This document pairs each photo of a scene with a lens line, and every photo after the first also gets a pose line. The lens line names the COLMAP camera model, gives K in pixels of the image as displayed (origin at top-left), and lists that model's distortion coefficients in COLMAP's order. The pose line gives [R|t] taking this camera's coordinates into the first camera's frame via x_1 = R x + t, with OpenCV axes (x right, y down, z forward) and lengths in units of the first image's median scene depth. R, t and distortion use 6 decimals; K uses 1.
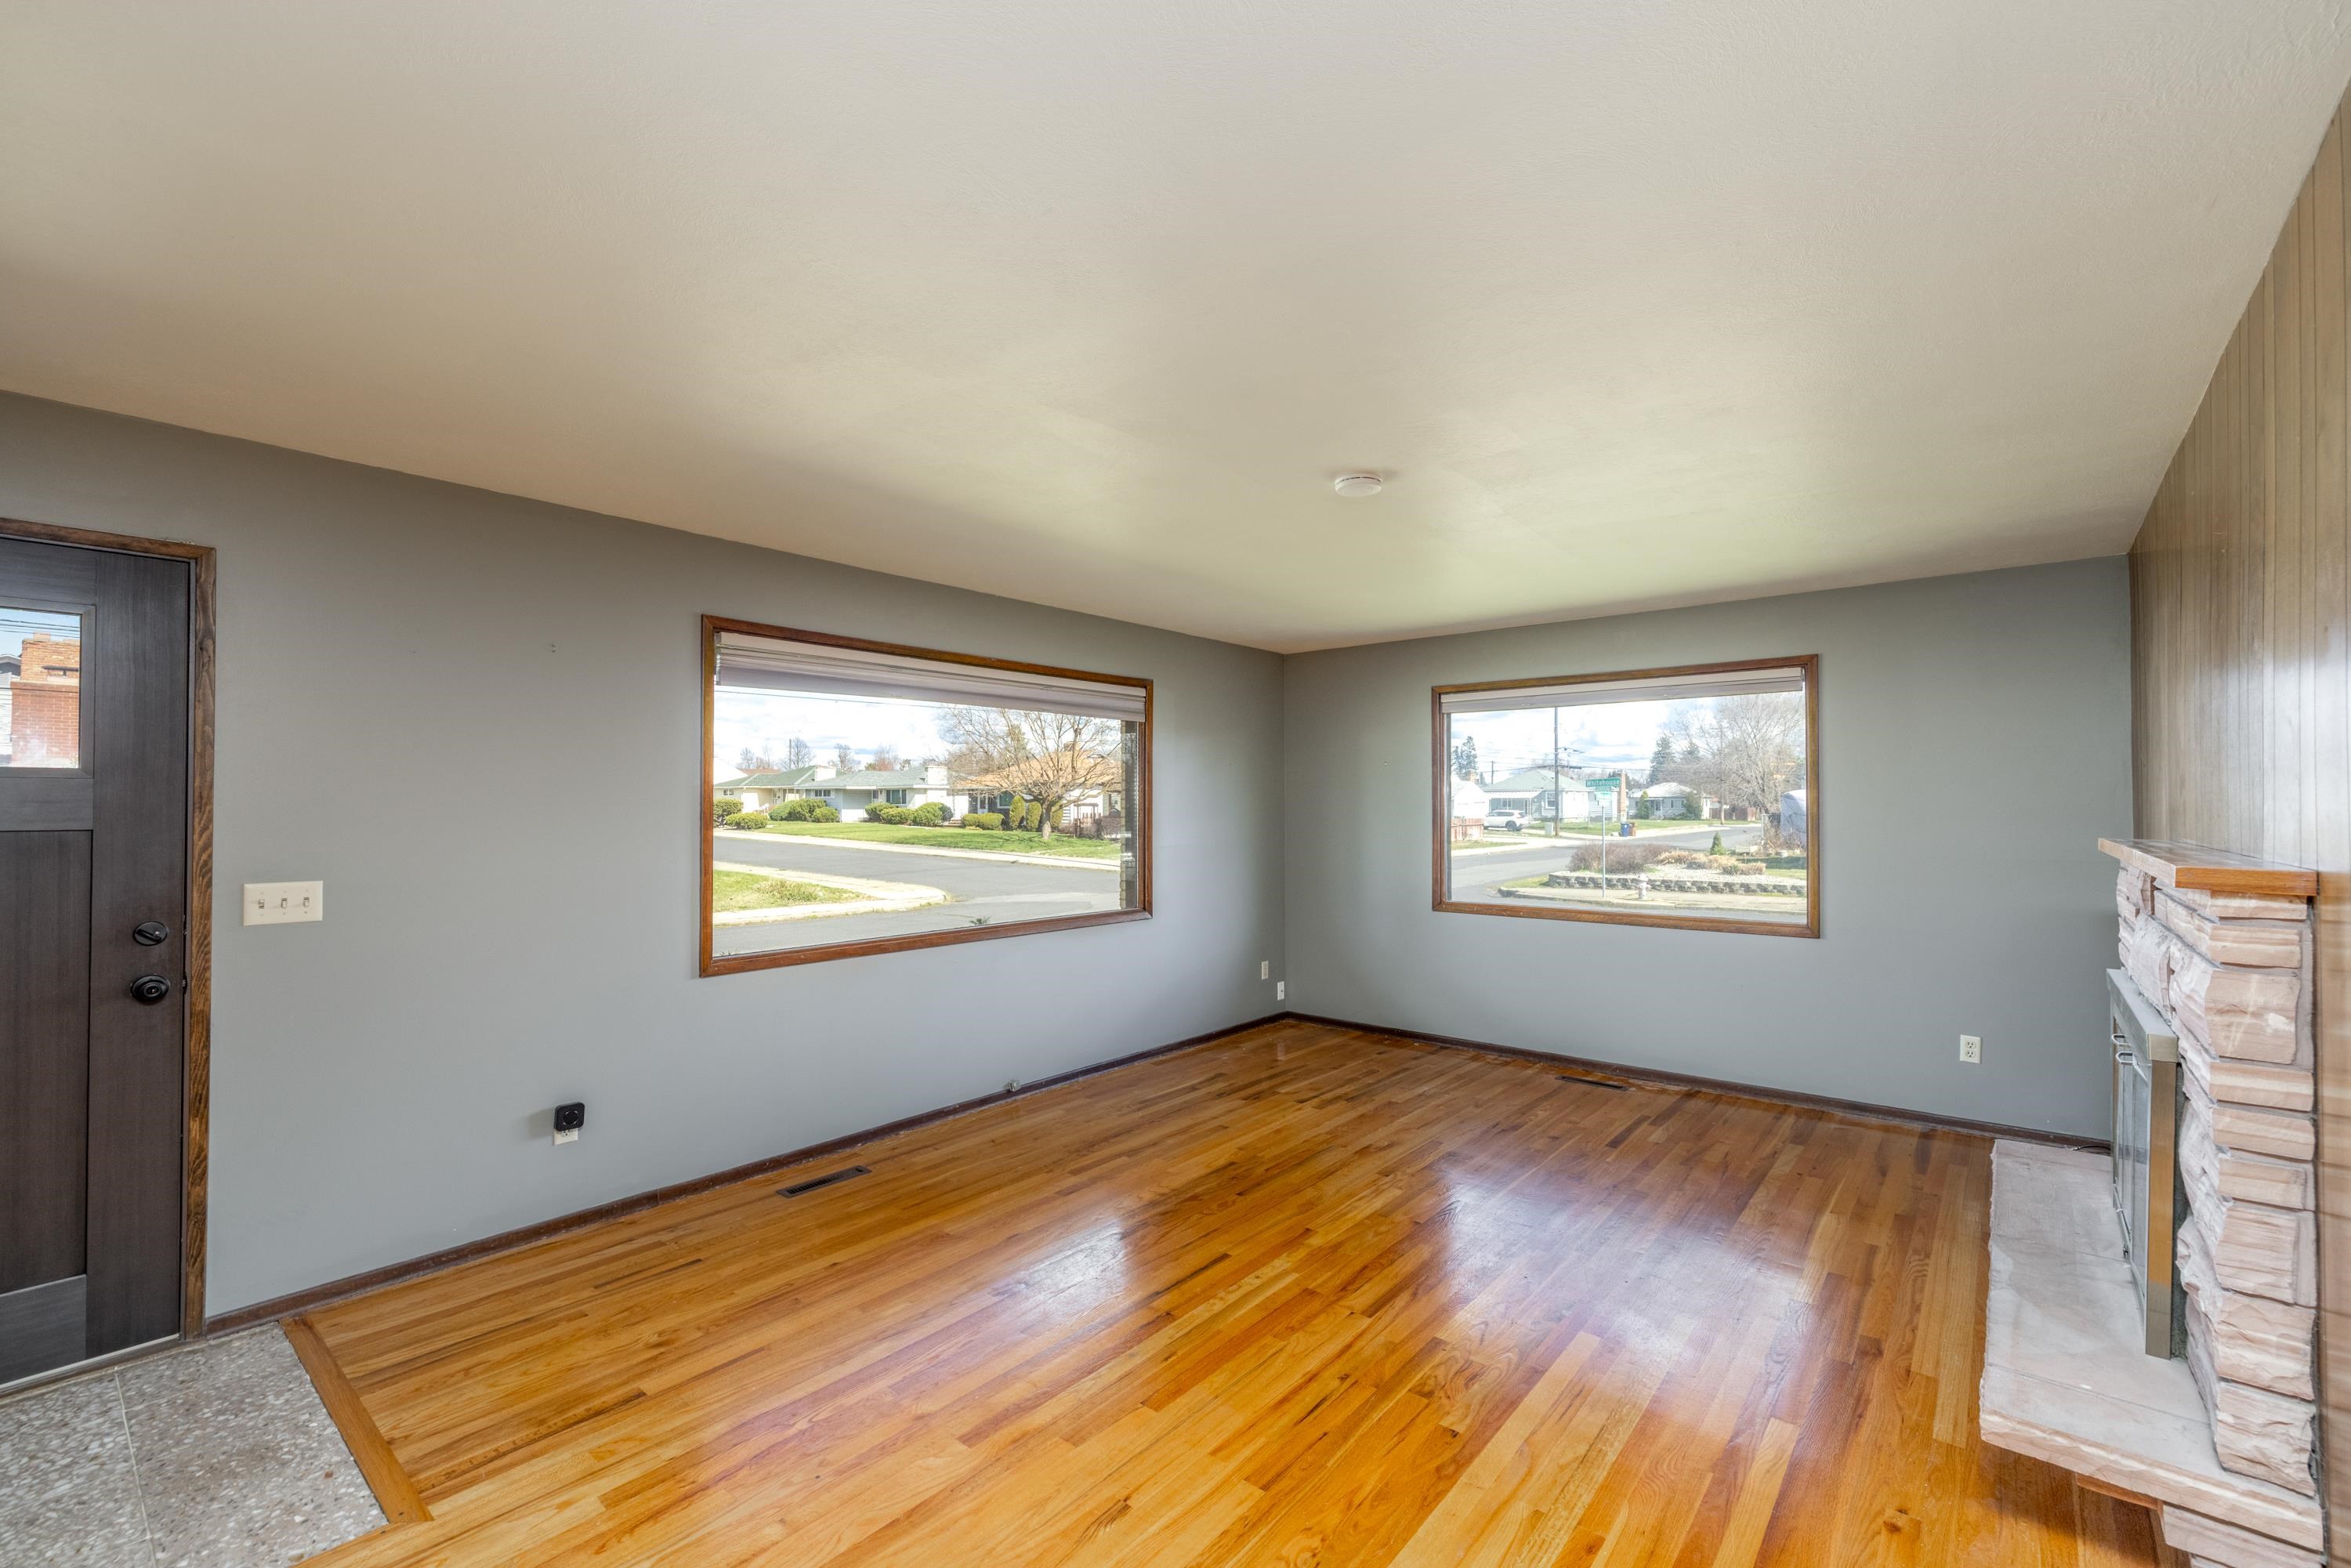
lens RADIAL K [[997.8, 0, 1171.3], [0, 997.8, 797.8], [0, 0, 1]] dist [0.001427, 0.000116]
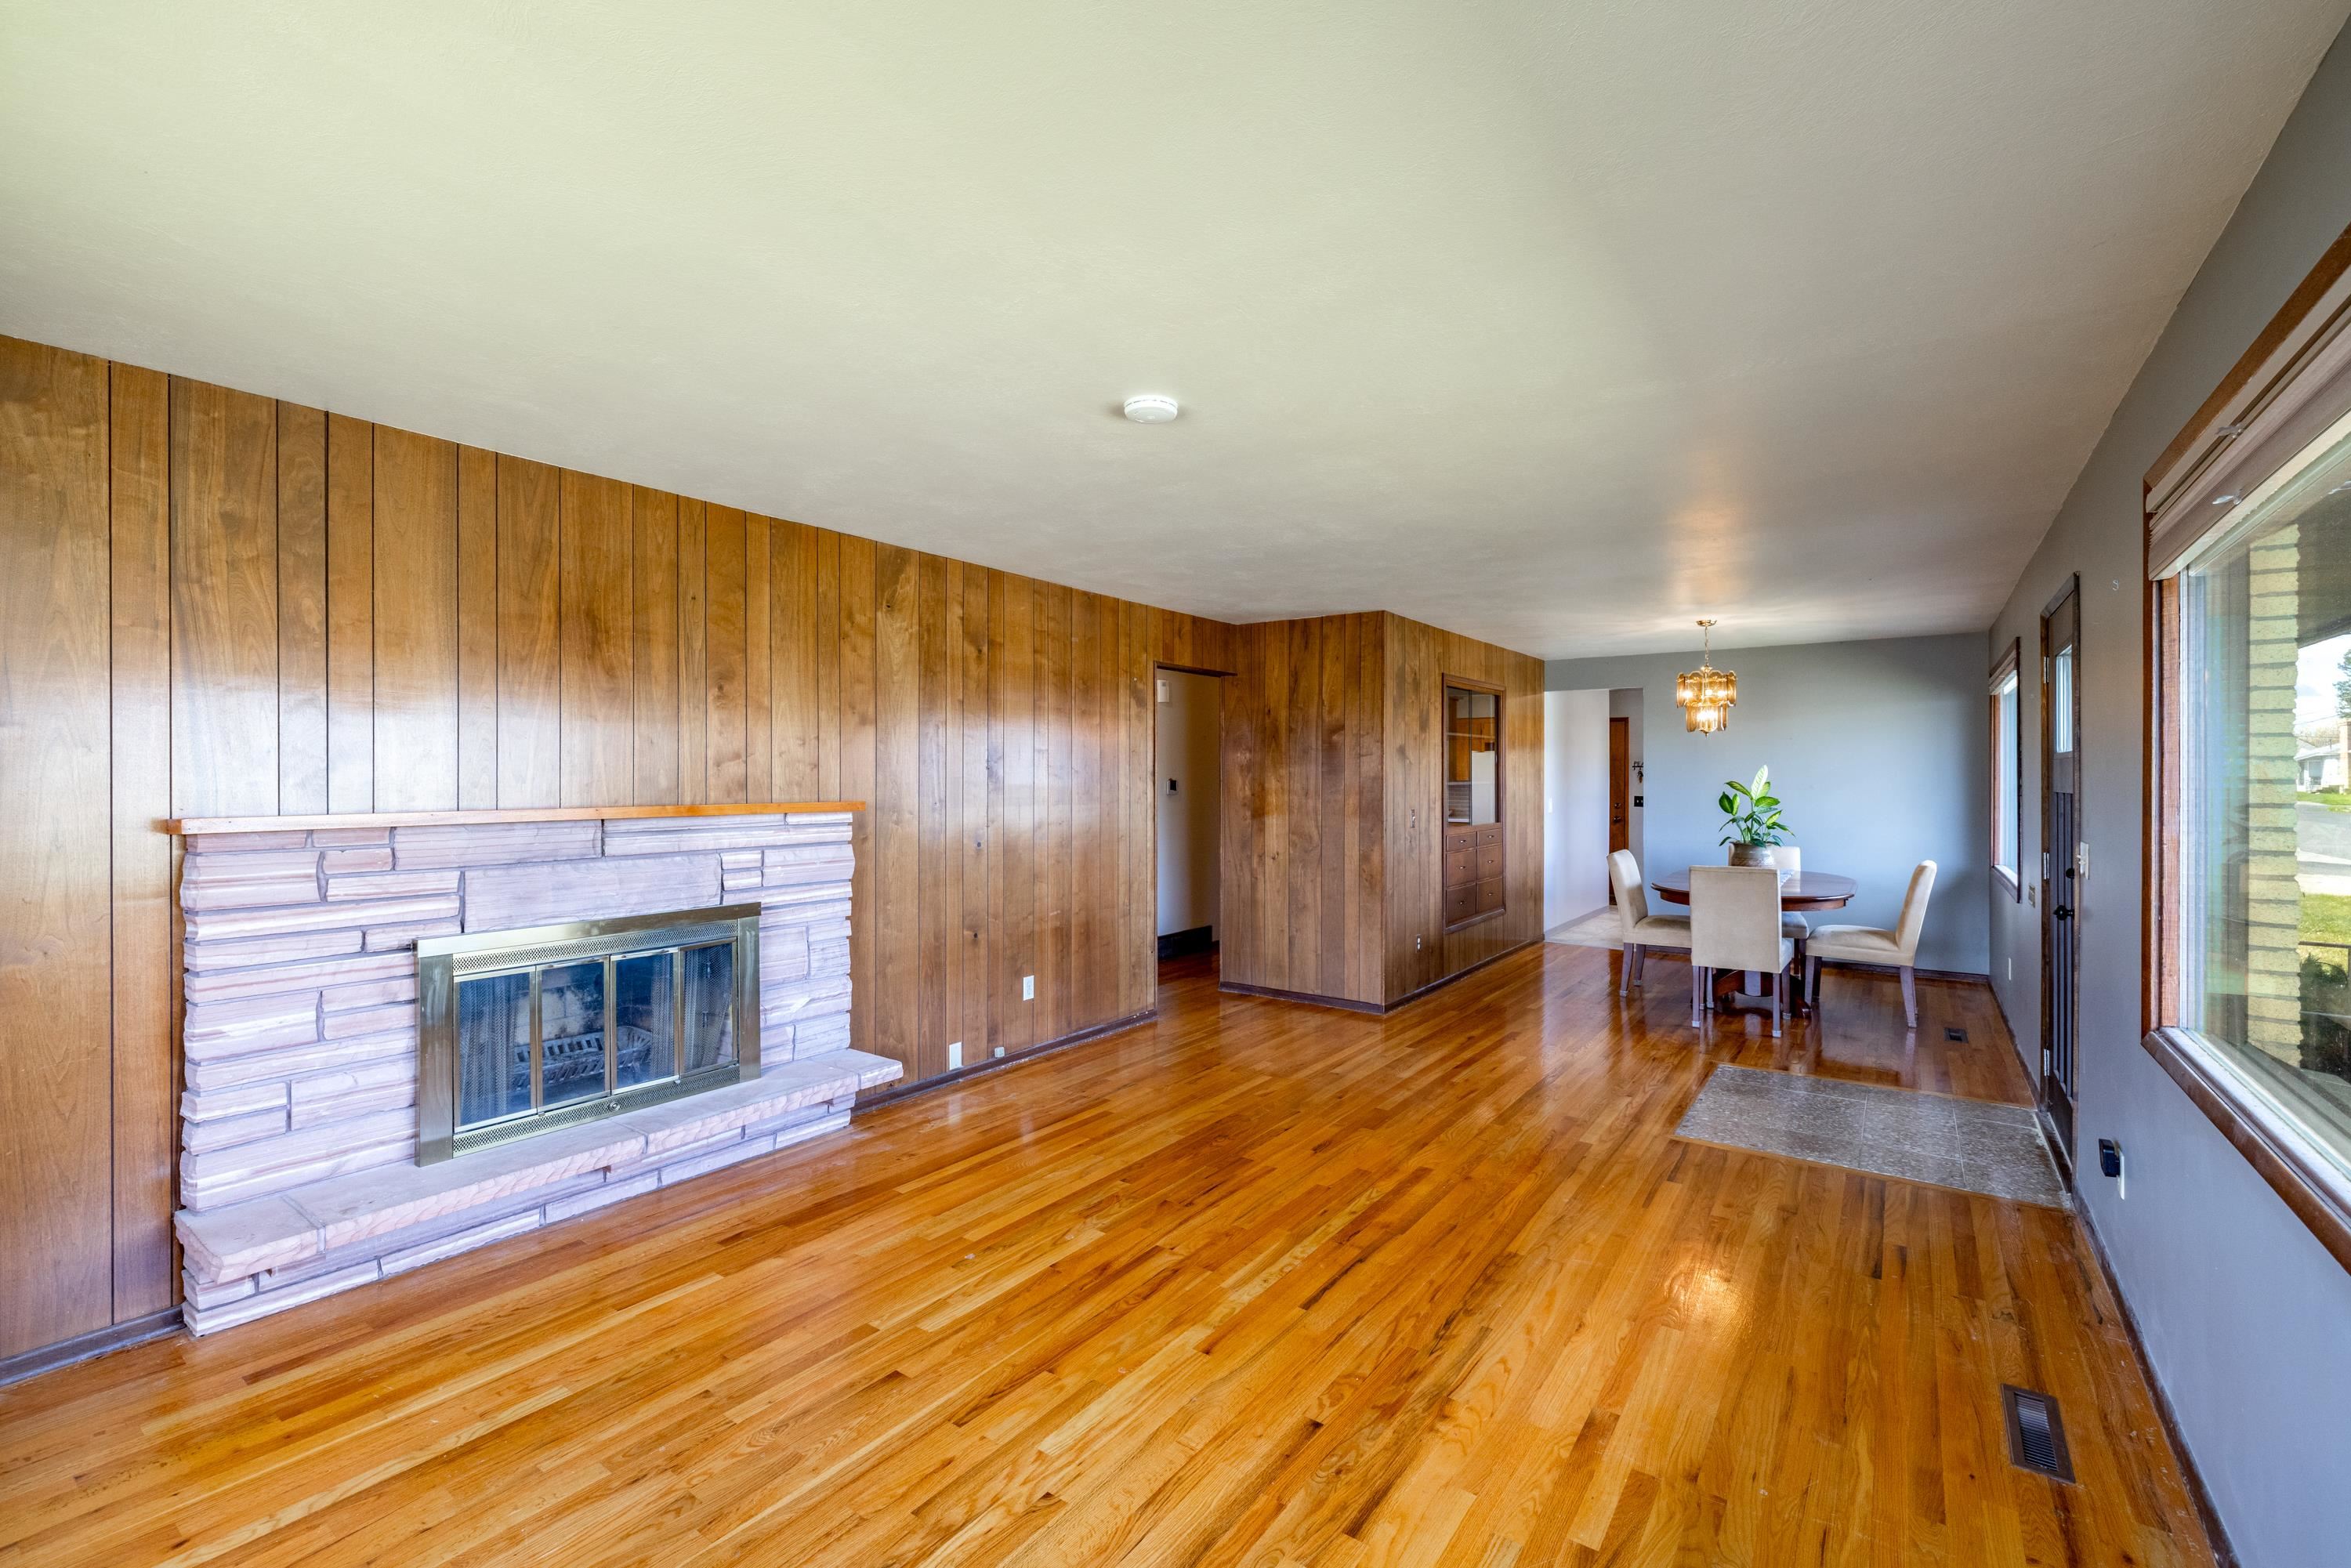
lens RADIAL K [[997.8, 0, 1171.3], [0, 997.8, 797.8], [0, 0, 1]] dist [0.001427, 0.000116]
pose [[-0.997827, 0.002613, -0.065830, 0.226344], [0.002444, 0.999994, 0.002643, 0.022457], [0.065837, 0.002476, -0.997827, 1.855499]]
